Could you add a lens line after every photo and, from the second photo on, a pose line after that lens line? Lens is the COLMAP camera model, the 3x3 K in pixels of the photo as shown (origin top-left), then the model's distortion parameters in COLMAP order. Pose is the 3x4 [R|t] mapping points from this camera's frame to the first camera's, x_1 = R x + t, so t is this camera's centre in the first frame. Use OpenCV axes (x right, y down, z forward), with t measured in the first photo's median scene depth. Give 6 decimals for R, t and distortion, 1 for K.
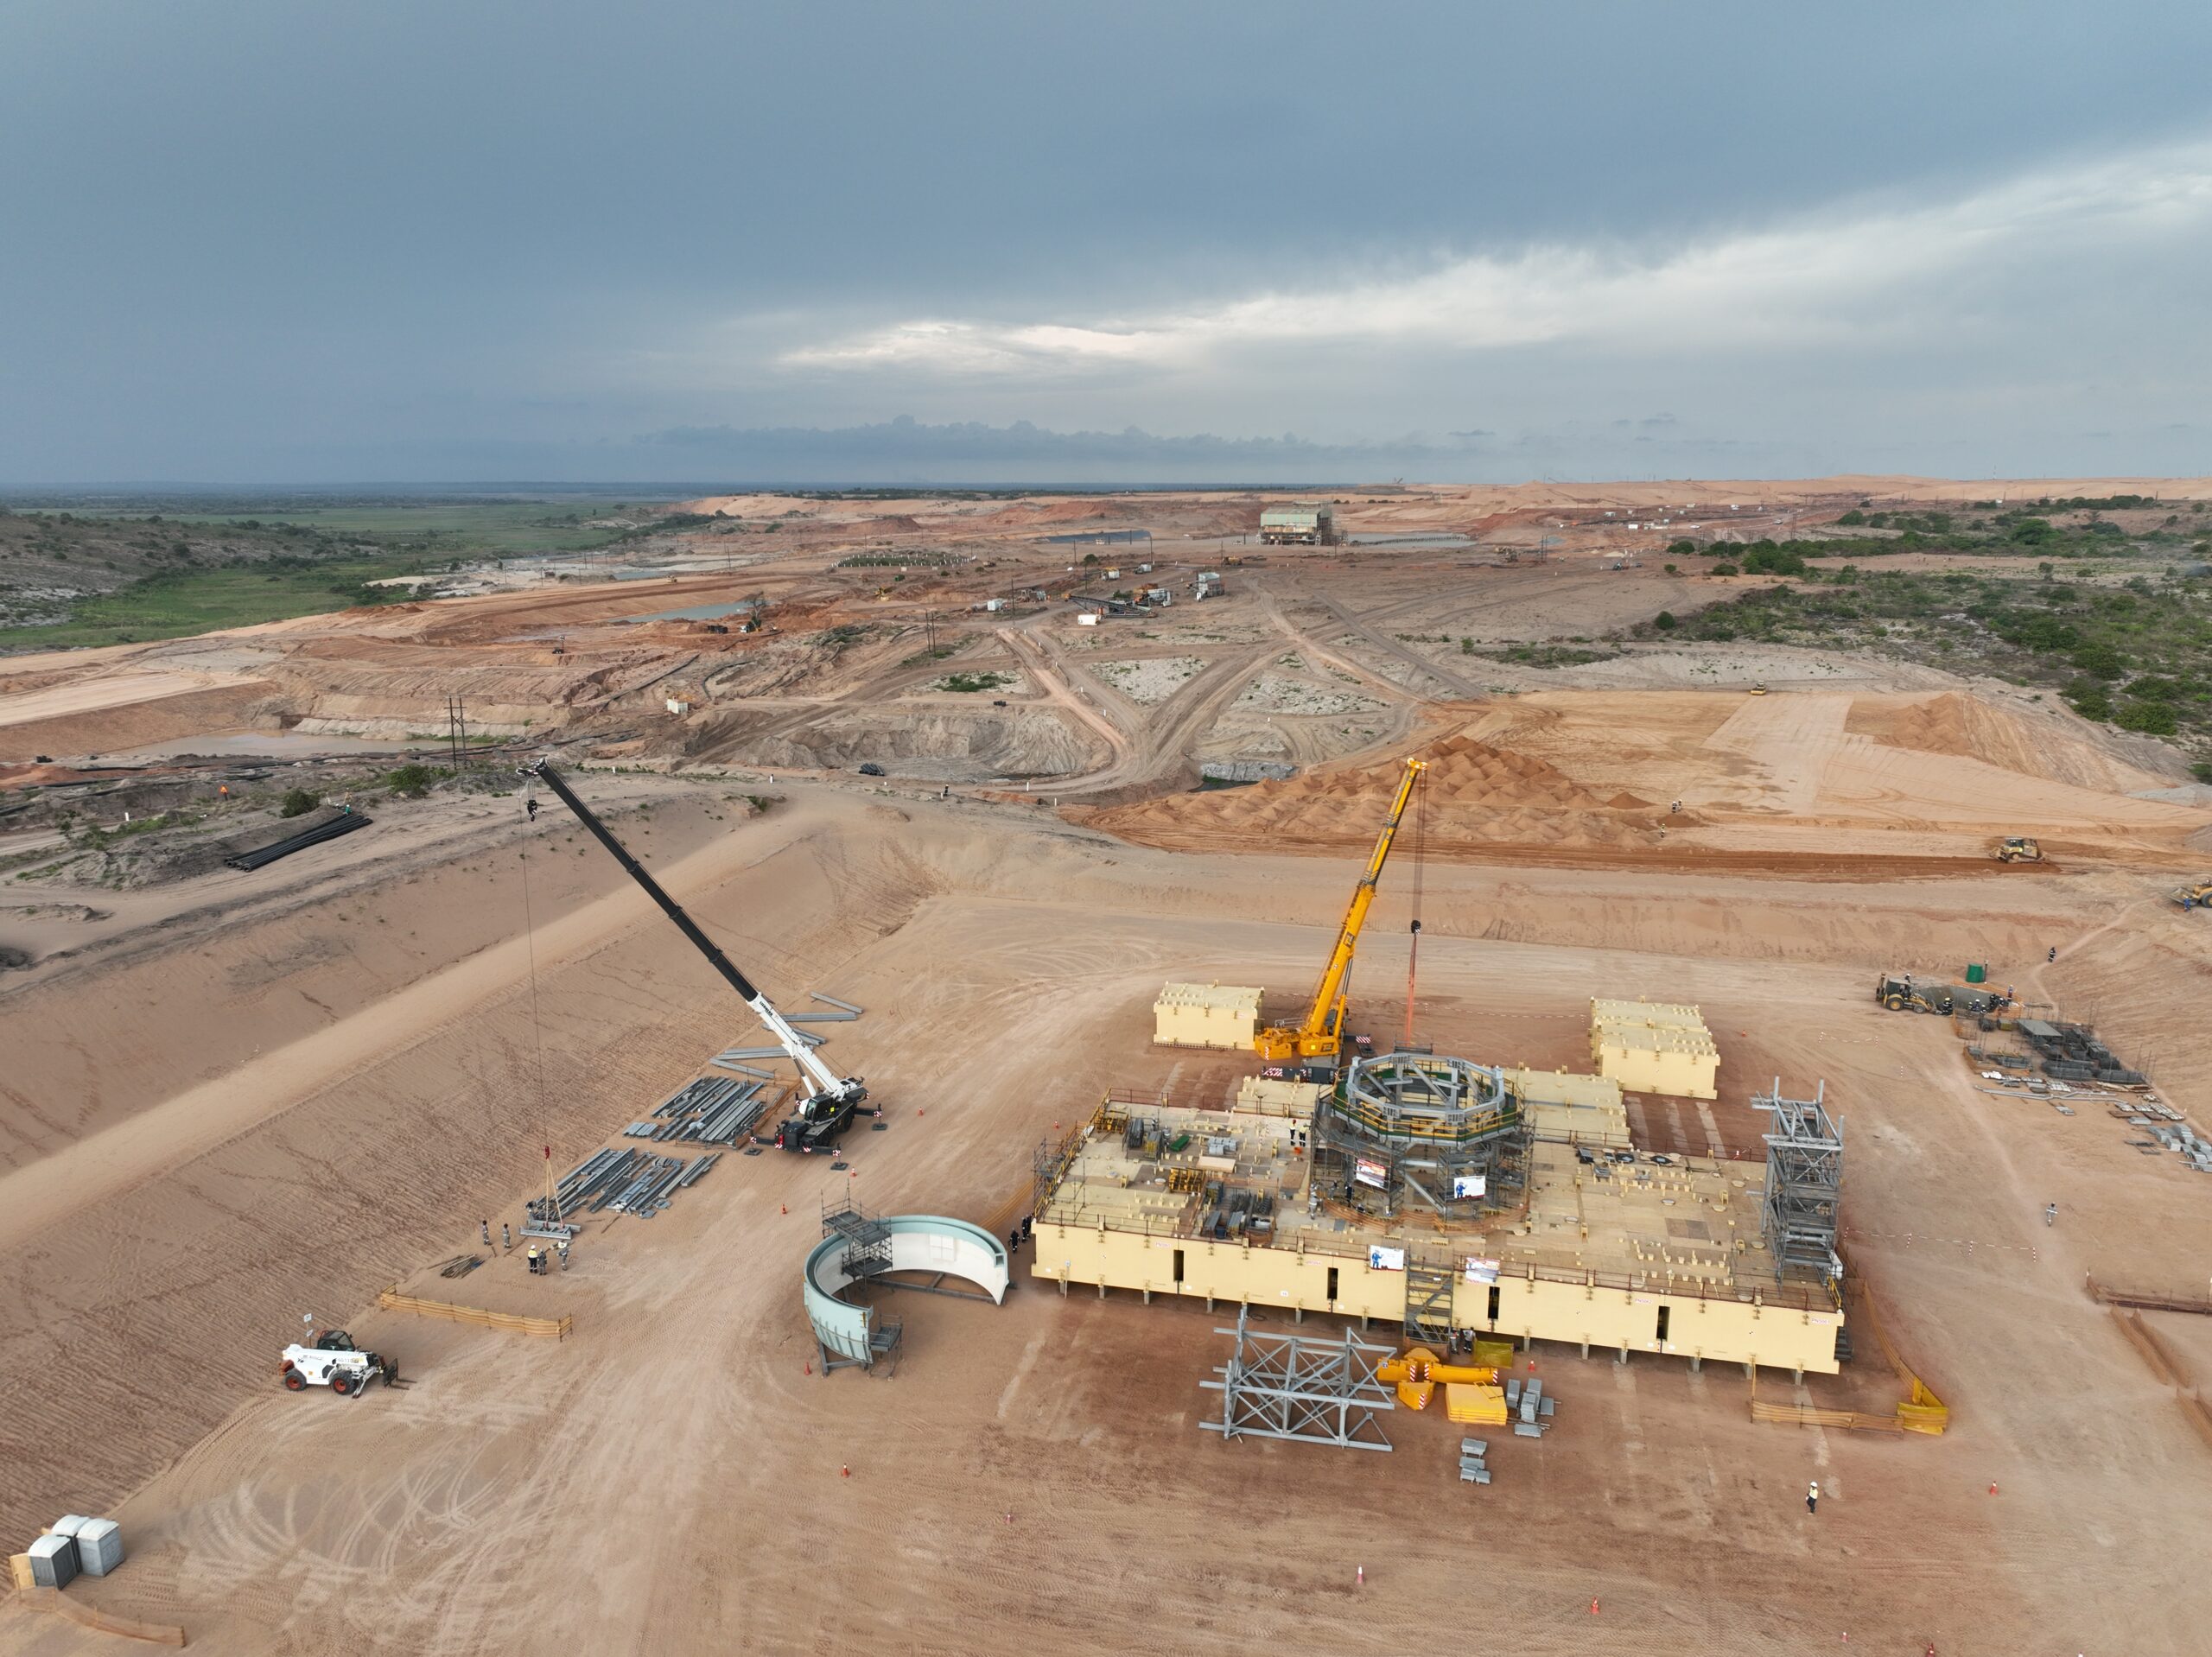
lens RADIAL K [[1550.9, 0, 1106.0], [0, 1550.9, 828.5], [0, 0, 1]] dist [-0.000374, 0.009339]
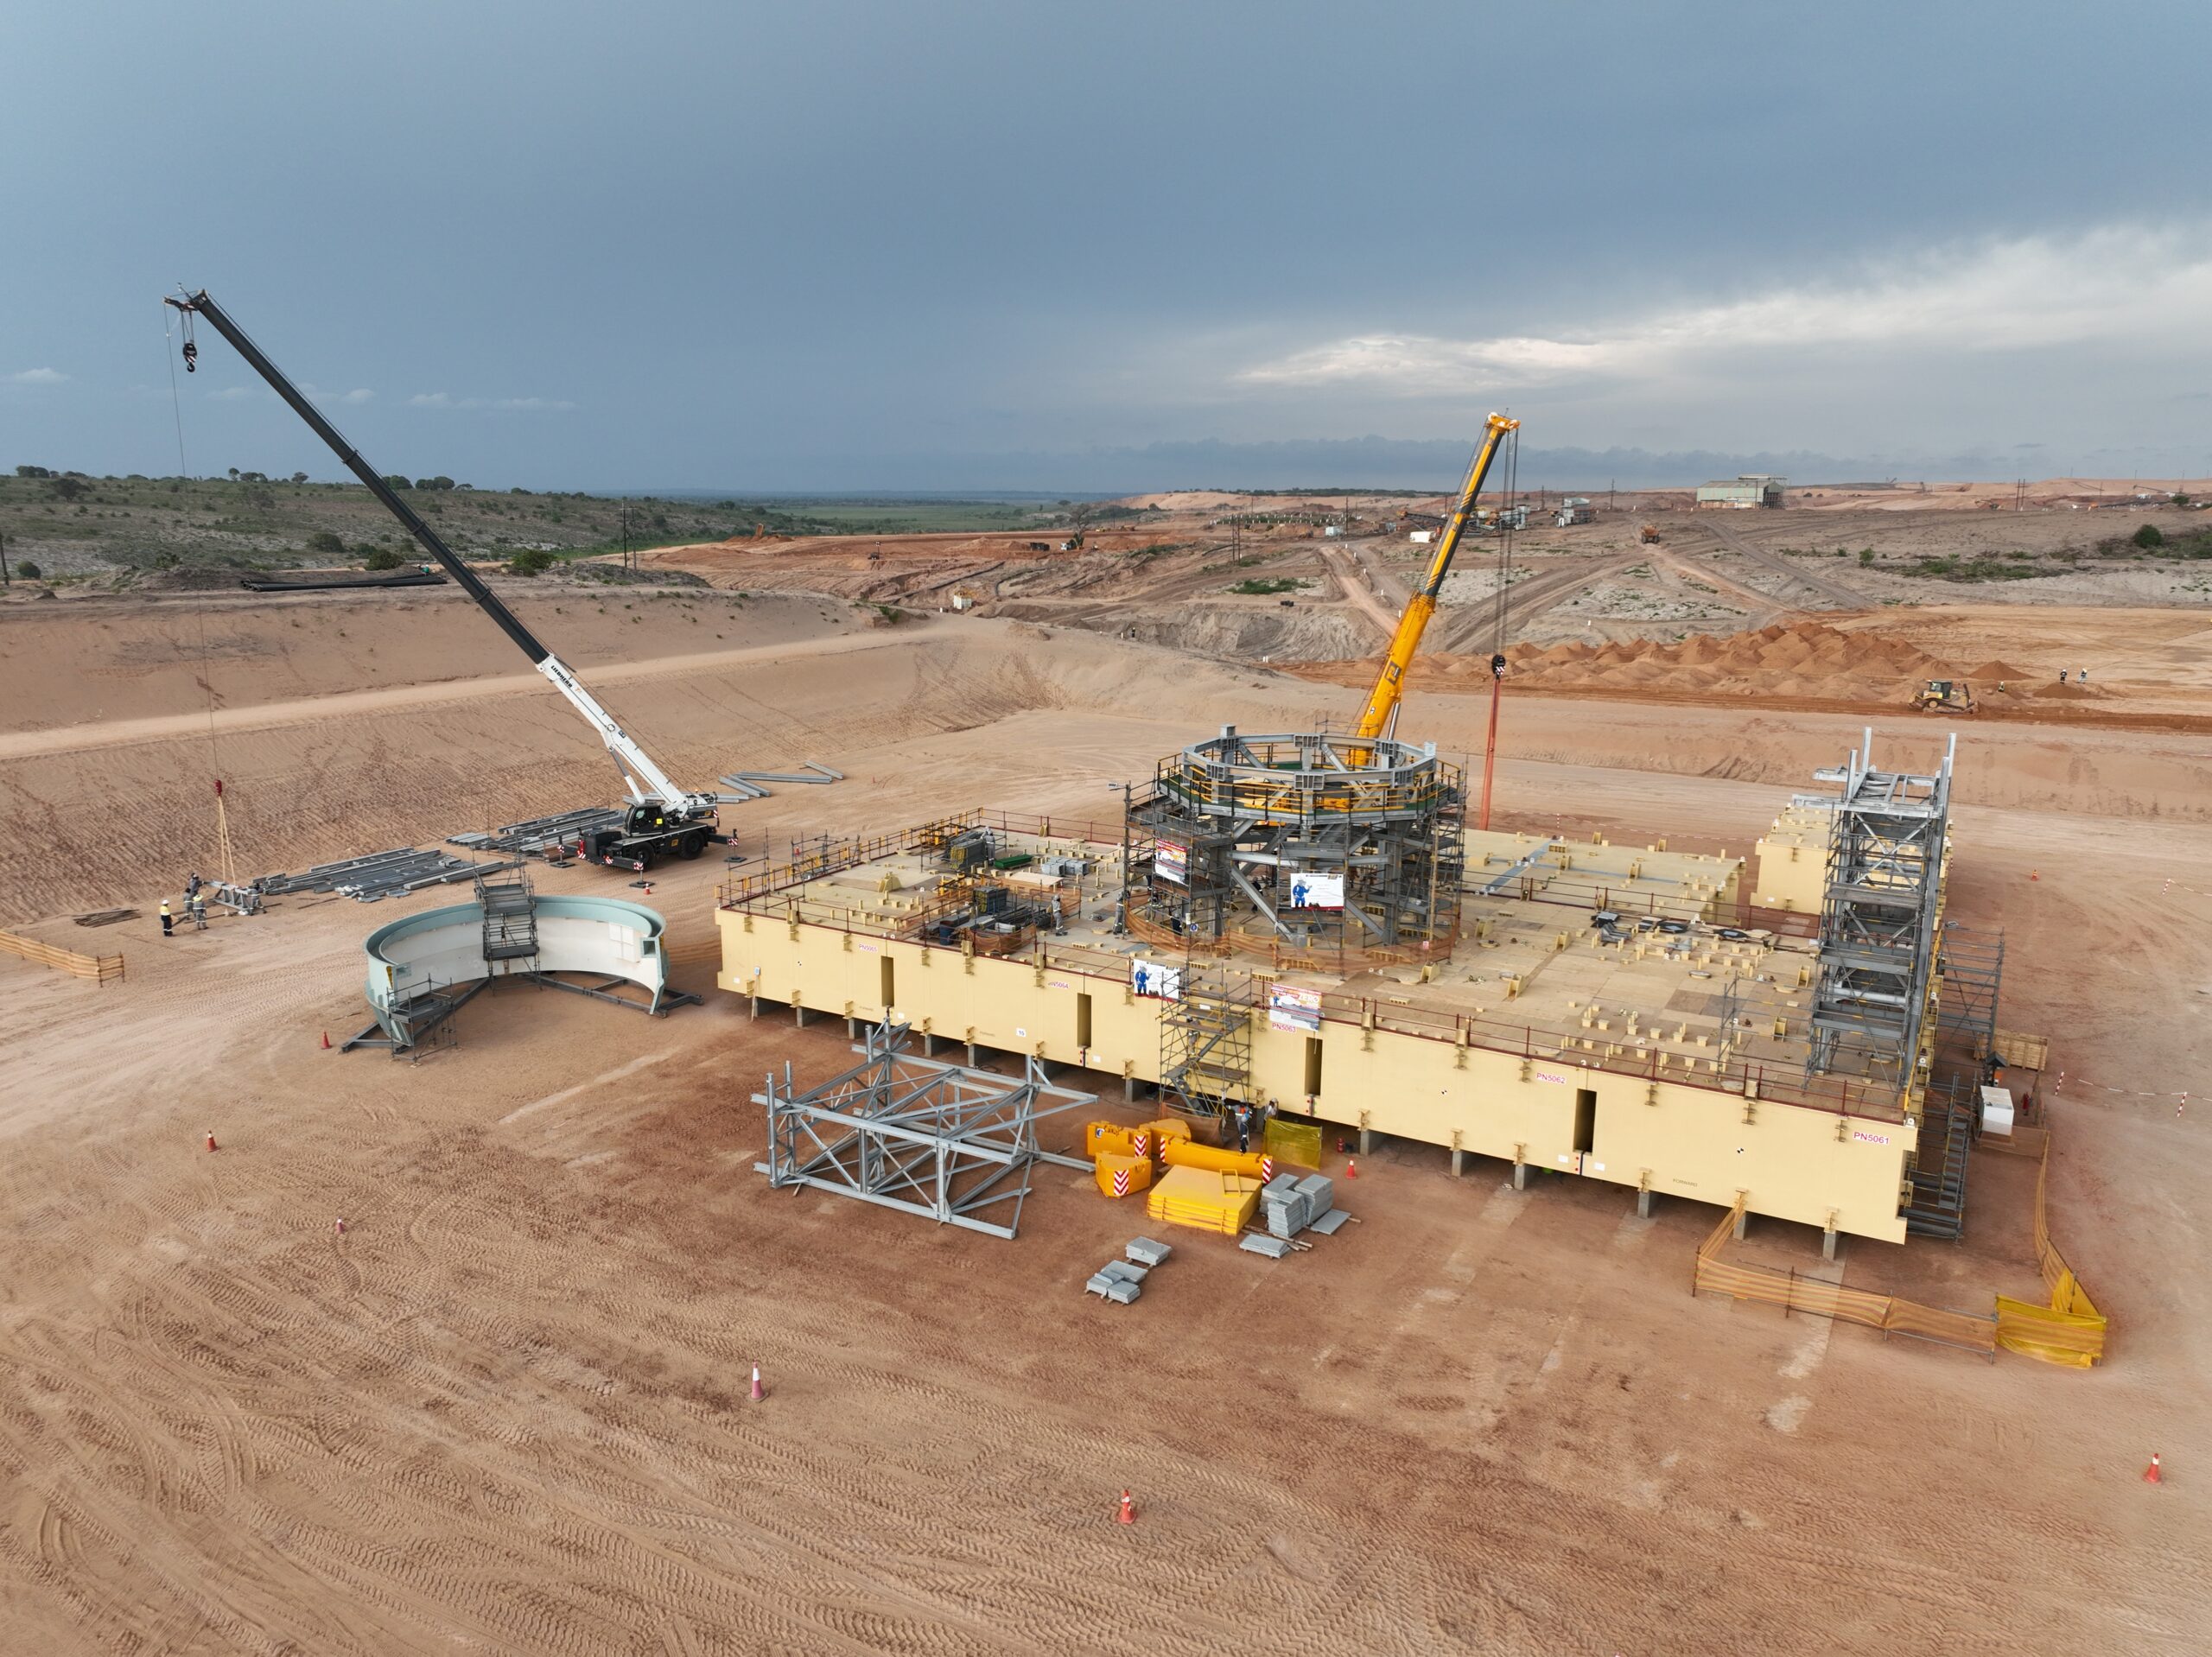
lens RADIAL K [[1550.9, 0, 1106.0], [0, 1550.9, 828.5], [0, 0, 1]] dist [-0.000374, 0.009339]
pose [[0.959322, 0.066051, -0.274480, 0.258141], [-0.068679, 0.997639, 0.000035, 0.170641], [0.273834, 0.018818, 0.961593, 0.309773]]
